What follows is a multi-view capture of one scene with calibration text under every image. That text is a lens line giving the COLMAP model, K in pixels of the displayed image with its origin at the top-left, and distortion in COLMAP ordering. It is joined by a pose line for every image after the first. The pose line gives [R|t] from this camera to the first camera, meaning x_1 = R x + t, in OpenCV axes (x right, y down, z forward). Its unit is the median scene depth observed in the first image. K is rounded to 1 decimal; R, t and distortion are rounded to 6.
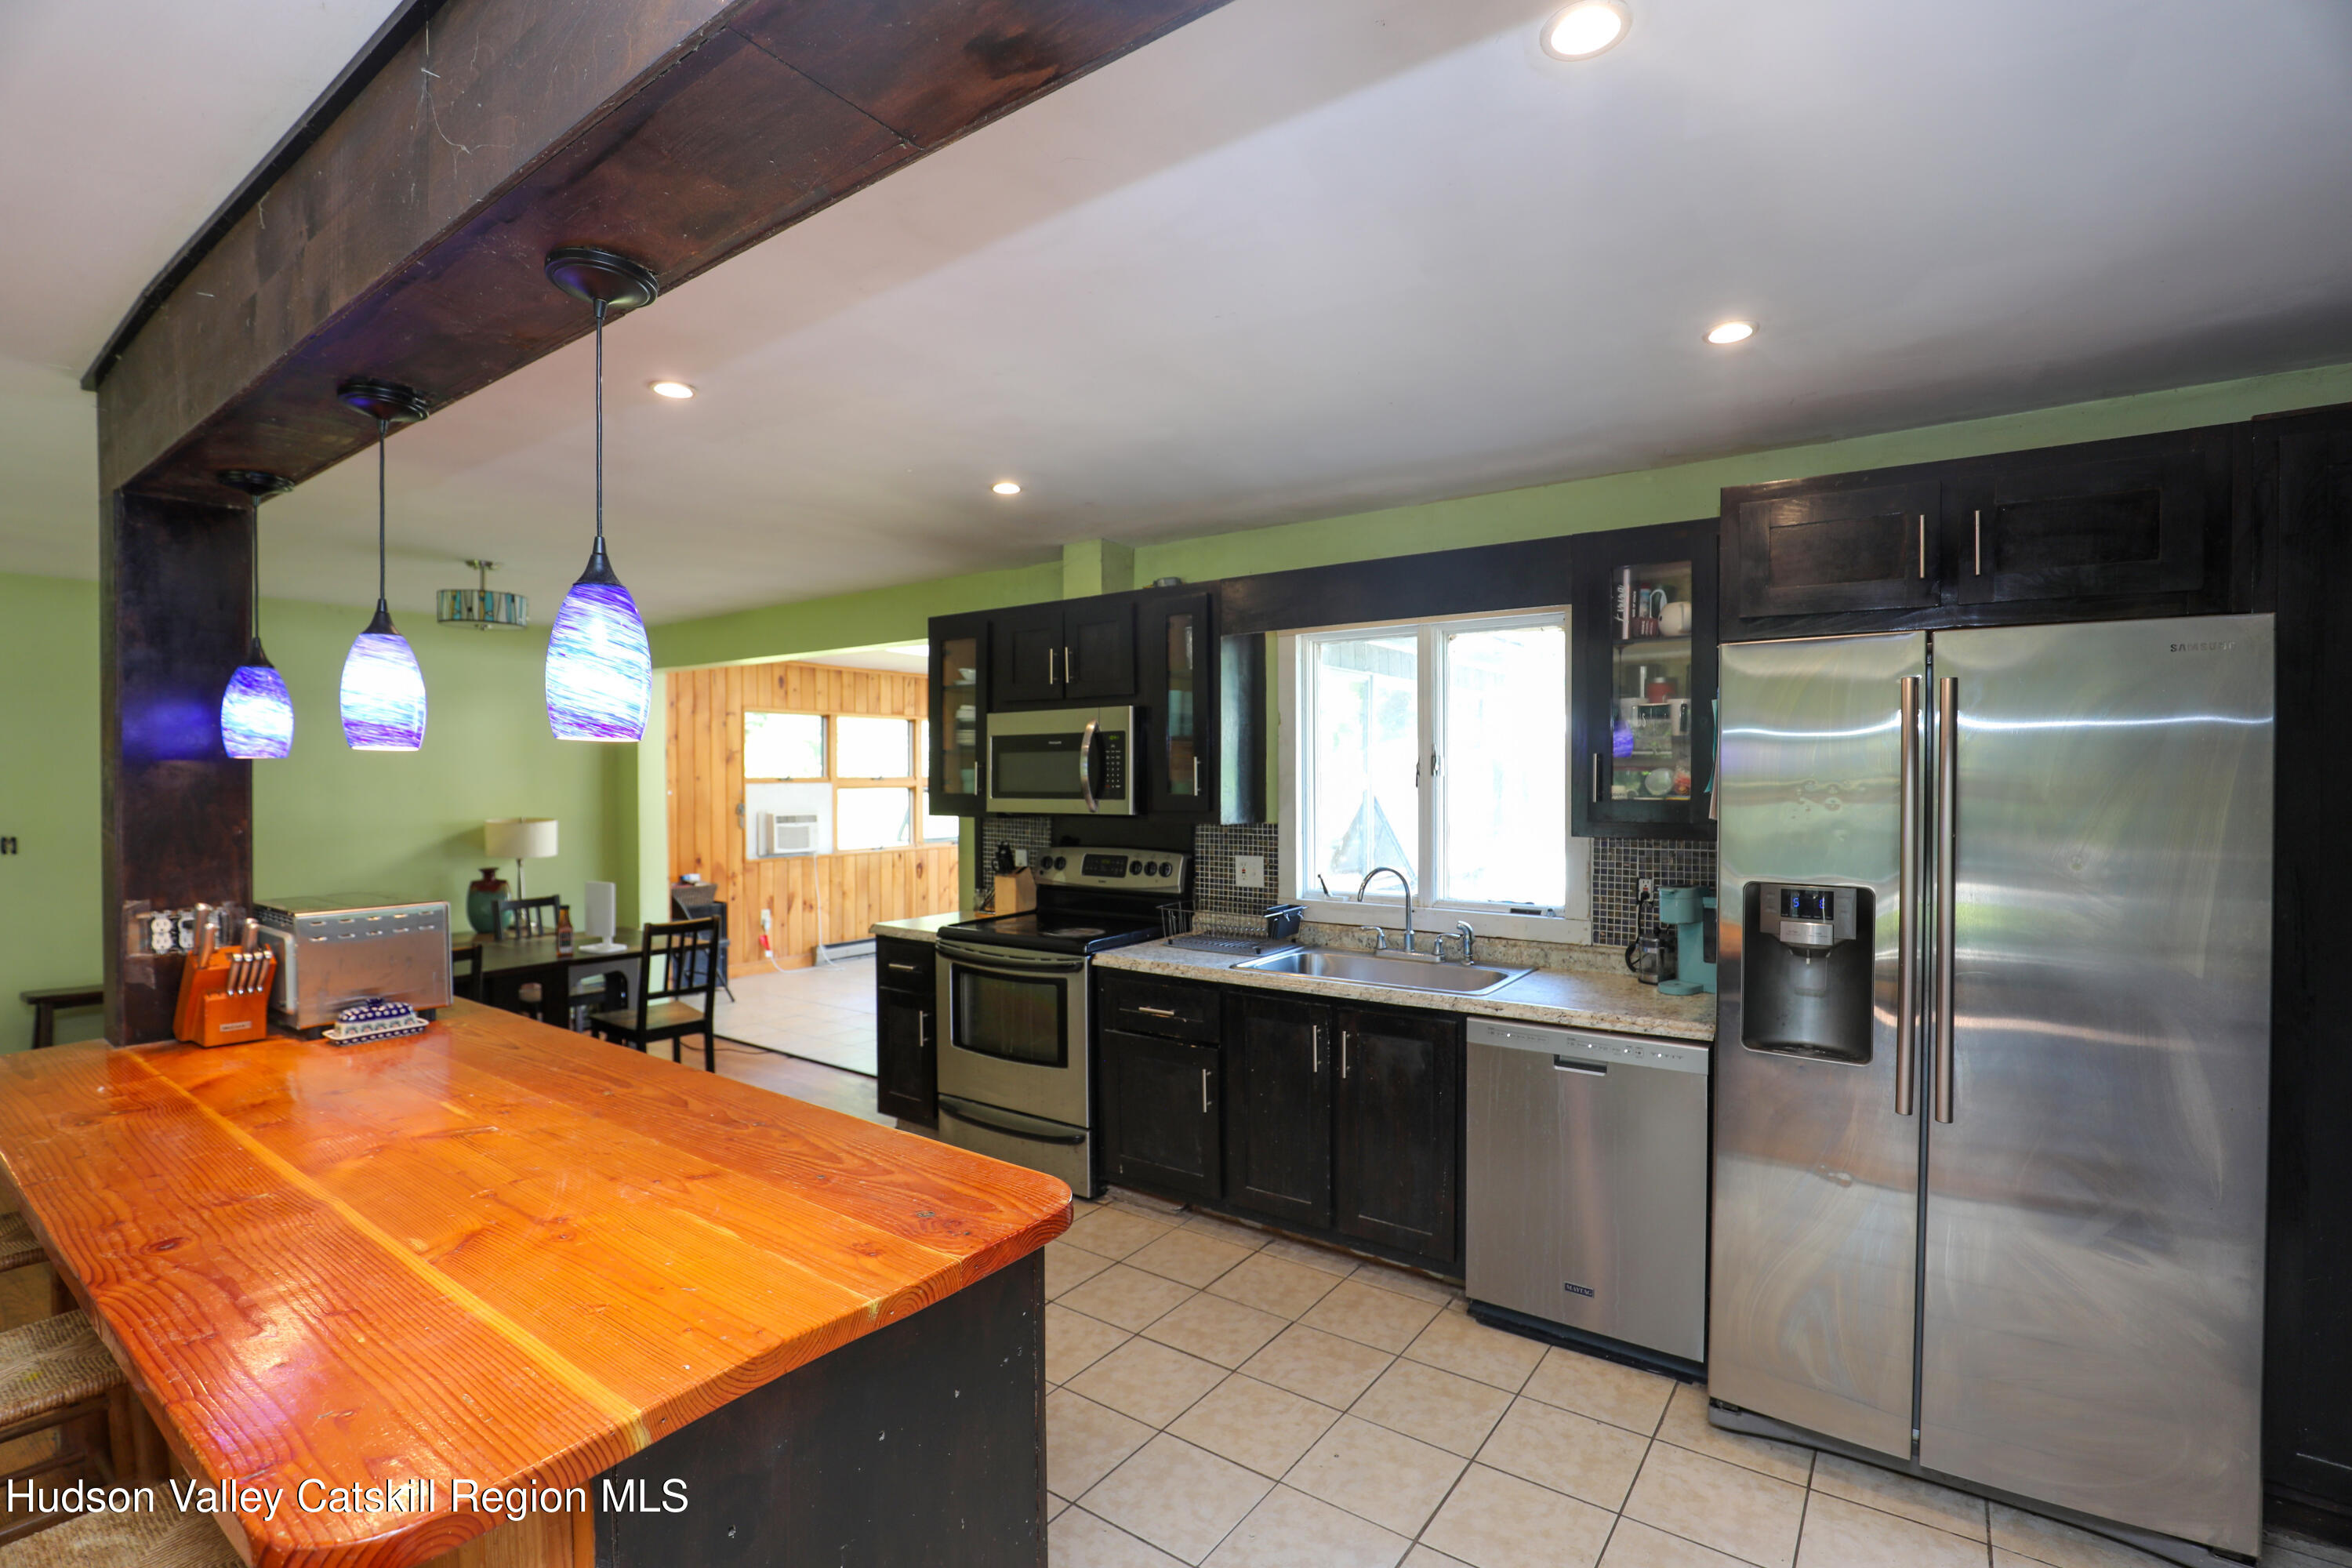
lens RADIAL K [[1075.2, 0, 1166.9], [0, 1075.2, 786.3], [0, 0, 1]] dist [-0.039166, 0.008123]
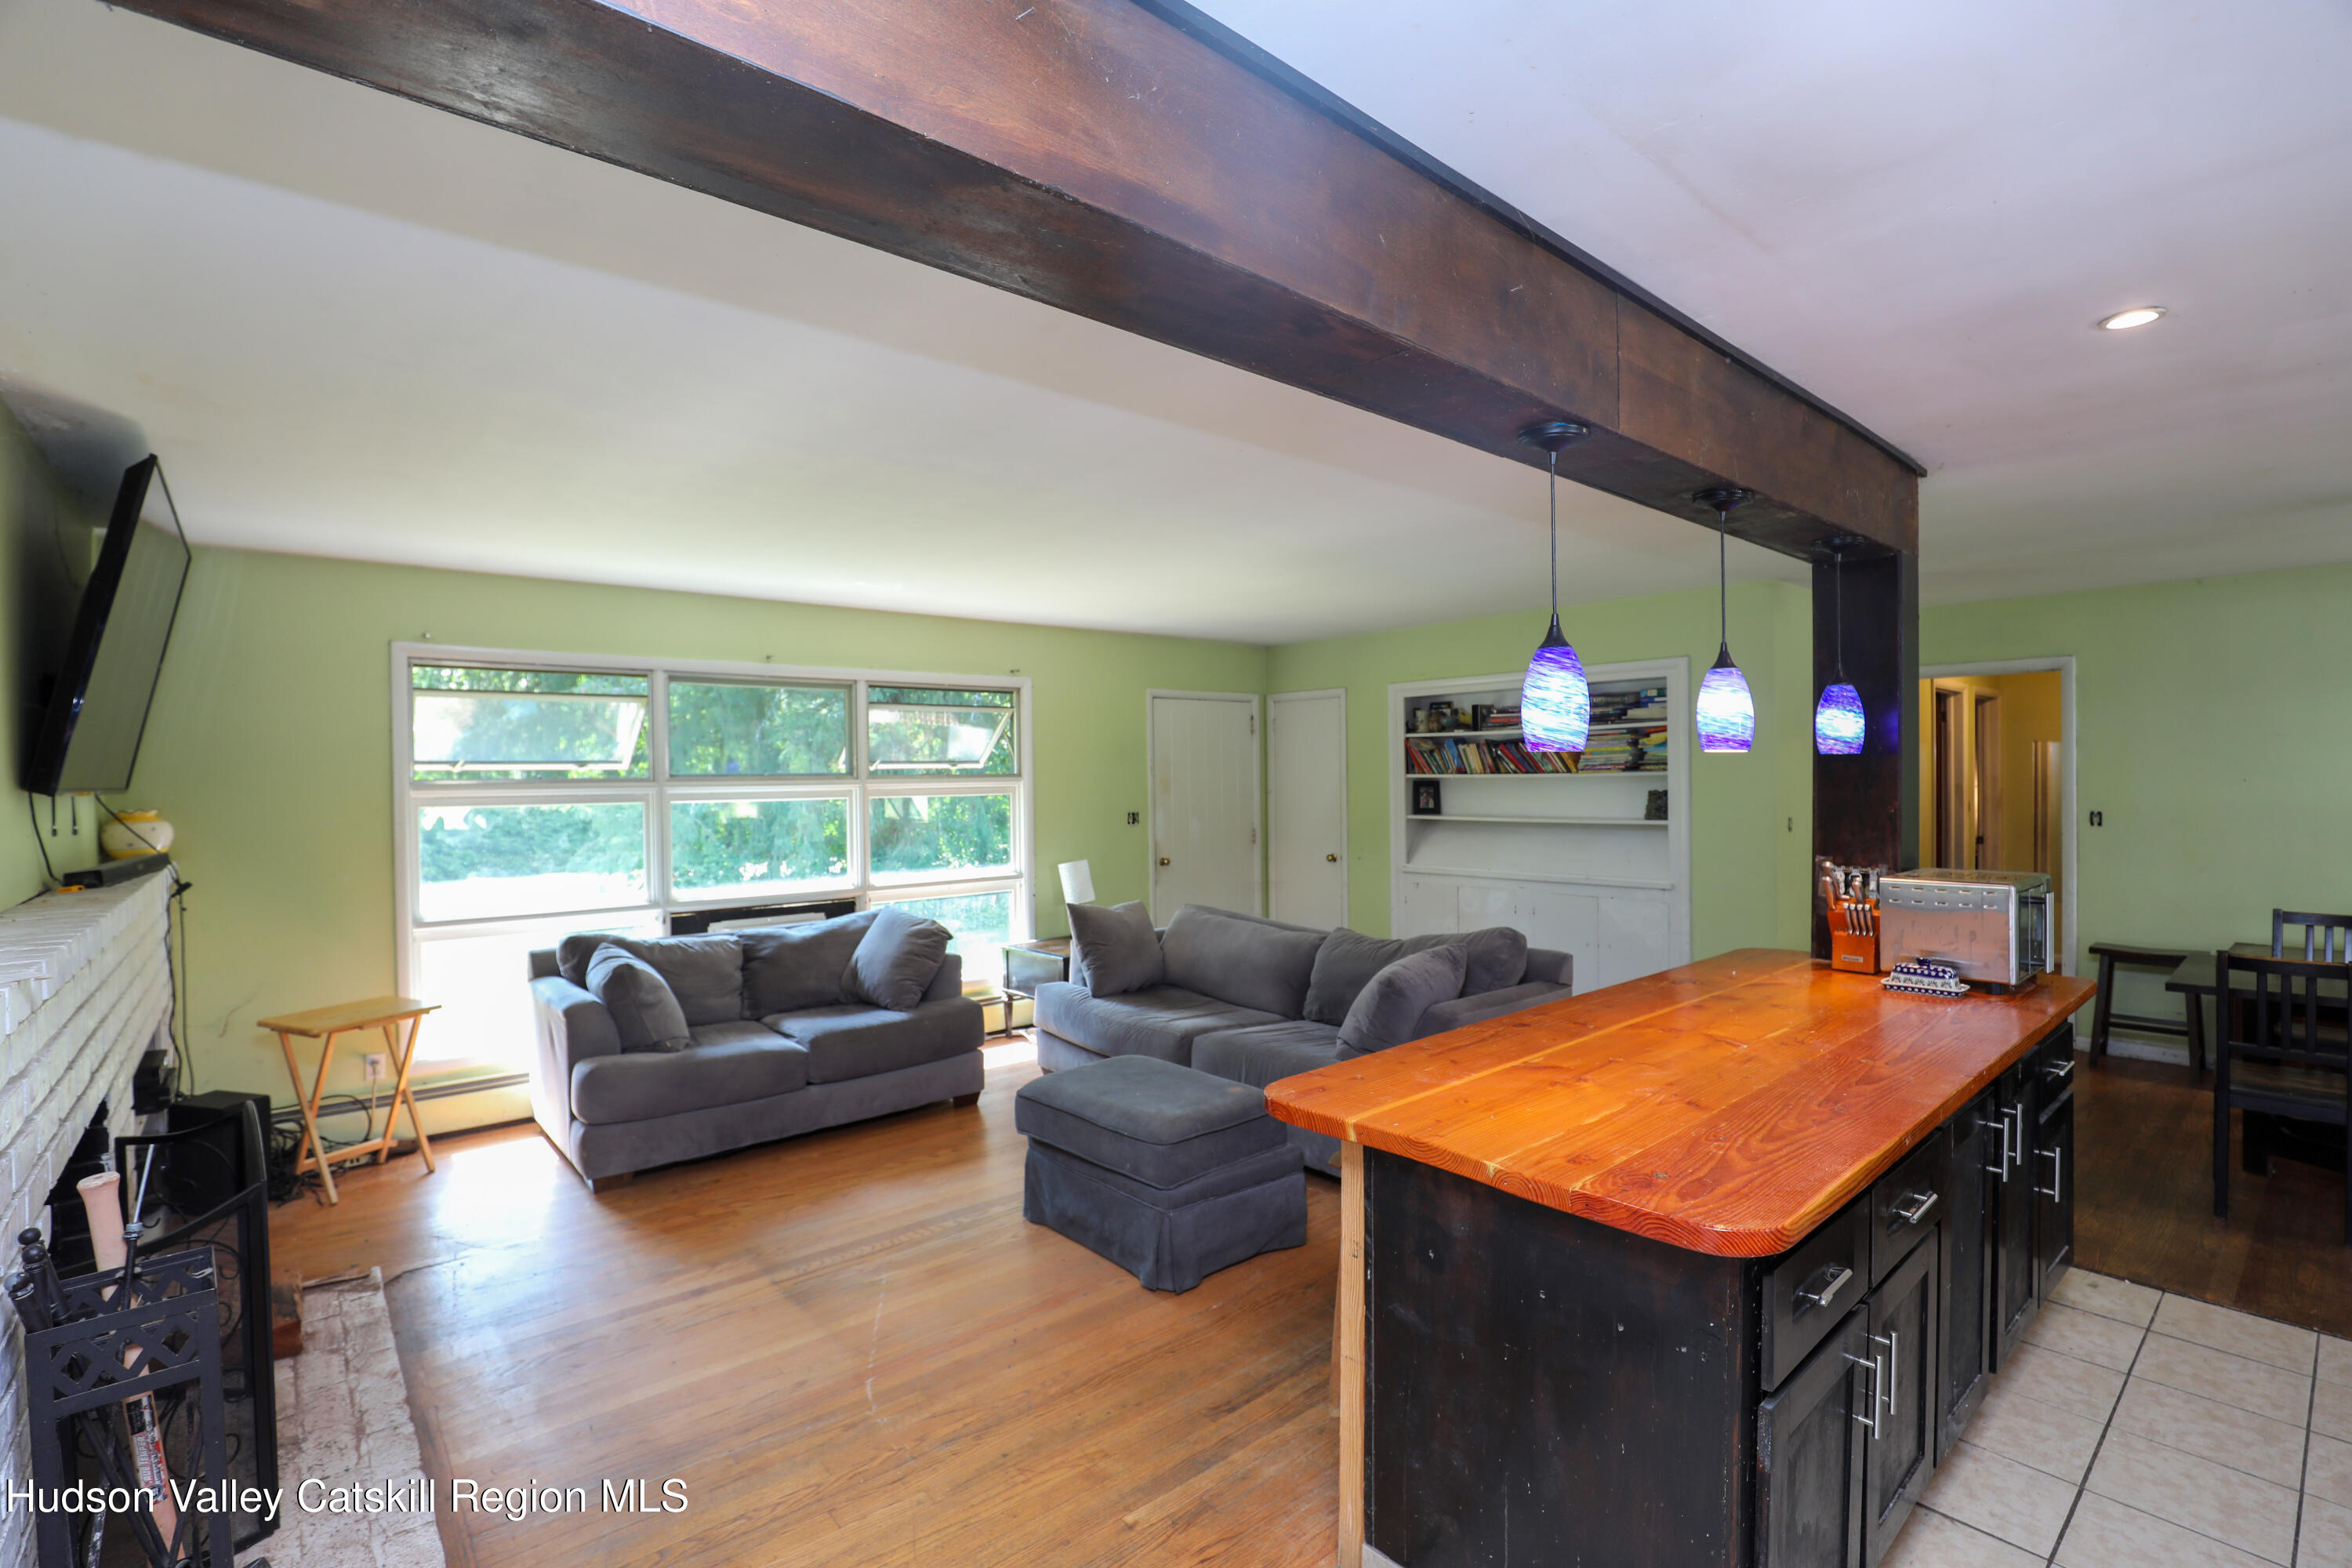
lens RADIAL K [[1075.2, 0, 1166.9], [0, 1075.2, 786.3], [0, 0, 1]] dist [-0.039166, 0.008123]
pose [[-0.233901, 0.018847, -0.972078, 0.360501], [0.004583, 0.999822, 0.018283, -0.008663], [0.972250, -0.000179, -0.233946, 0.288171]]
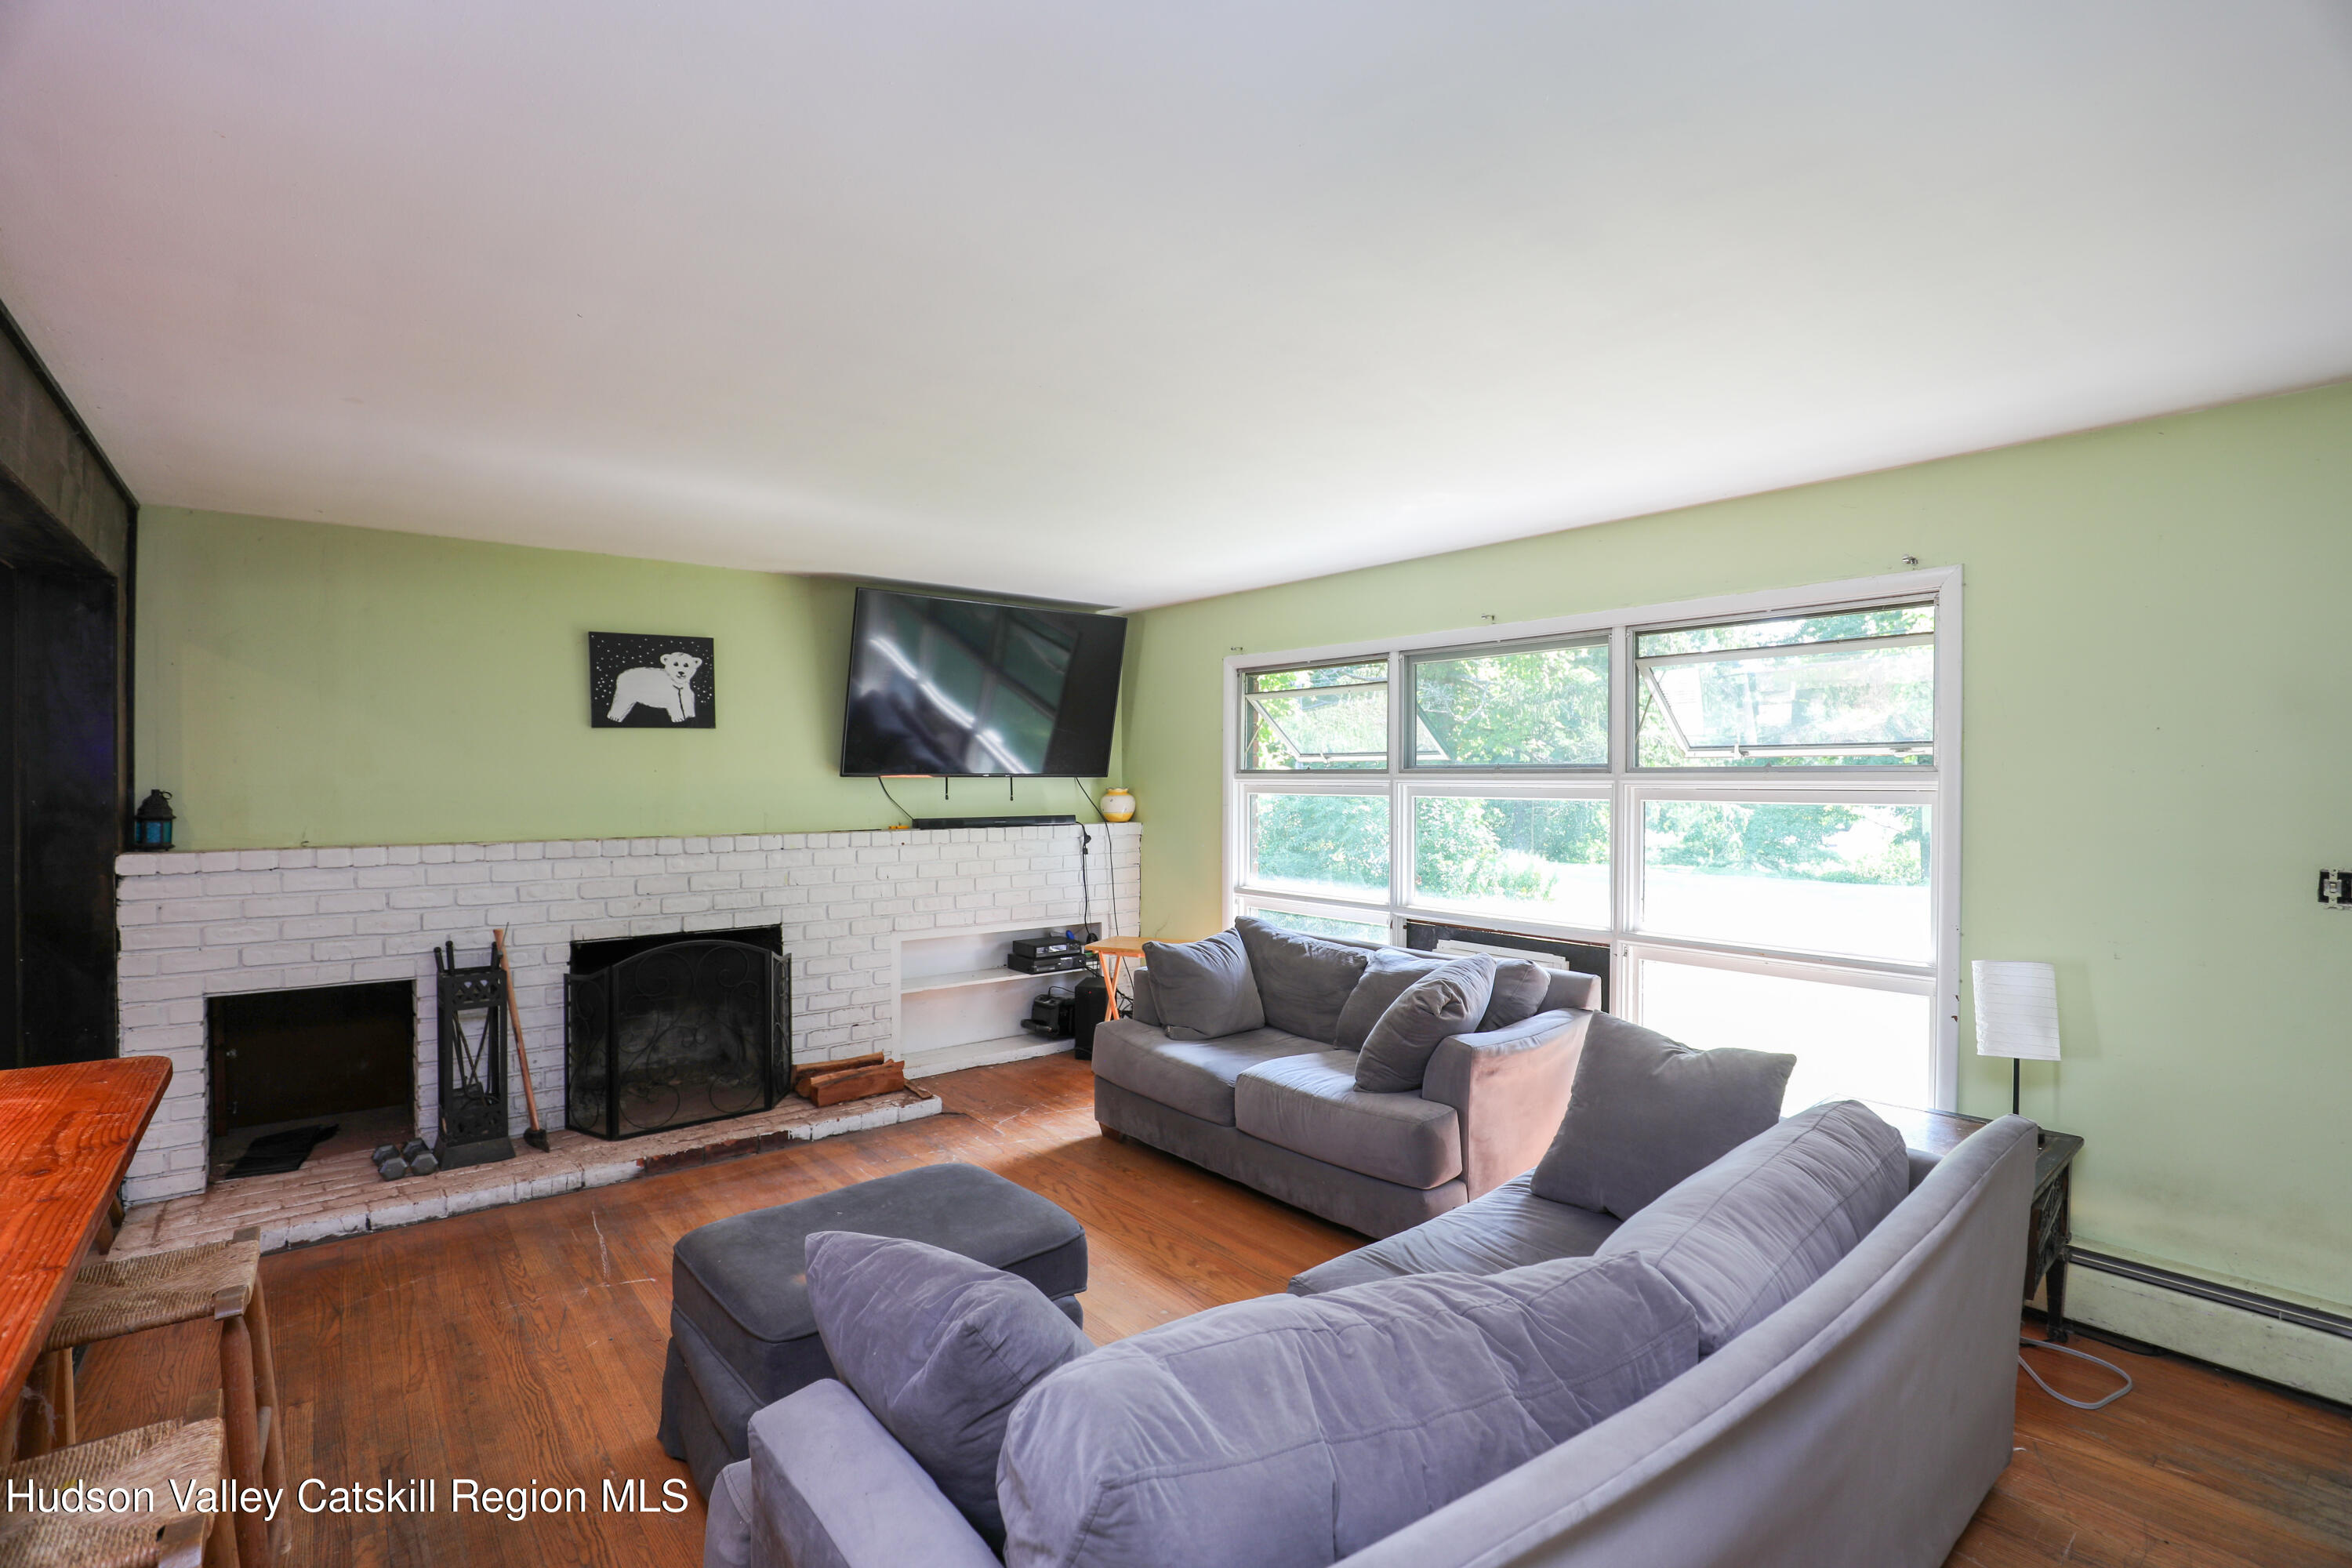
lens RADIAL K [[1075.2, 0, 1166.9], [0, 1075.2, 786.3], [0, 0, 1]] dist [-0.039166, 0.008123]
pose [[-0.965048, 0.001813, 0.262067, -0.858309], [0.006458, 0.999837, 0.016865, -0.000605], [-0.261994, 0.017968, -0.964902, 0.614483]]
